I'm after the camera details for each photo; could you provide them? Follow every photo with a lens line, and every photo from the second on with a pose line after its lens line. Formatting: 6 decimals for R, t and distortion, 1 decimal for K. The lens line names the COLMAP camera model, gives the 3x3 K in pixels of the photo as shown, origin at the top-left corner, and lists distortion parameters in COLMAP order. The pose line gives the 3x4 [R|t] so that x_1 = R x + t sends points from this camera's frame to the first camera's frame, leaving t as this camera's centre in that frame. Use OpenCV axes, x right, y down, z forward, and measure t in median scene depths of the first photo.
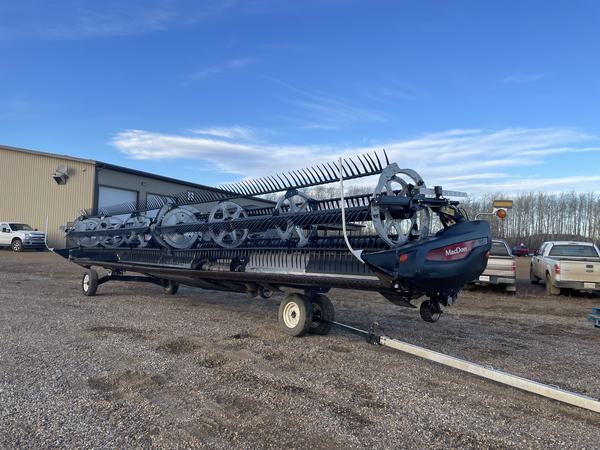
lens RADIAL K [[454.5, 0, 302.8], [0, 454.5, 222.9], [0, 0, 1]] dist [0.016901, -0.017421]
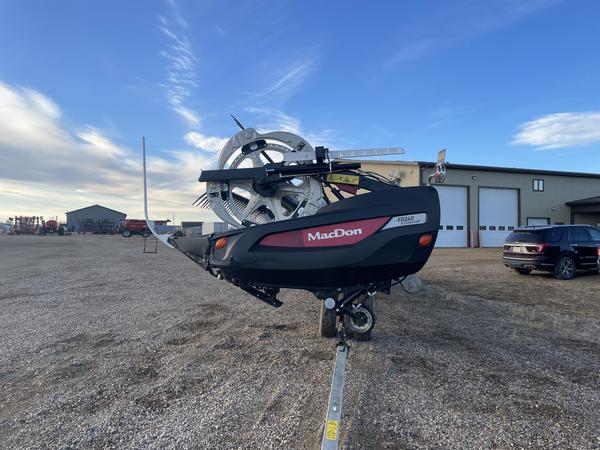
lens RADIAL K [[472.6, 0, 298.5], [0, 472.6, 226.5], [0, 0, 1]] dist [0.076986, 0.002619]
pose [[0.635858, -0.039485, -0.770796, 0.976238], [0.045317, 0.998878, -0.013785, 0.065077], [0.770475, -0.026165, 0.636933, 0.544328]]
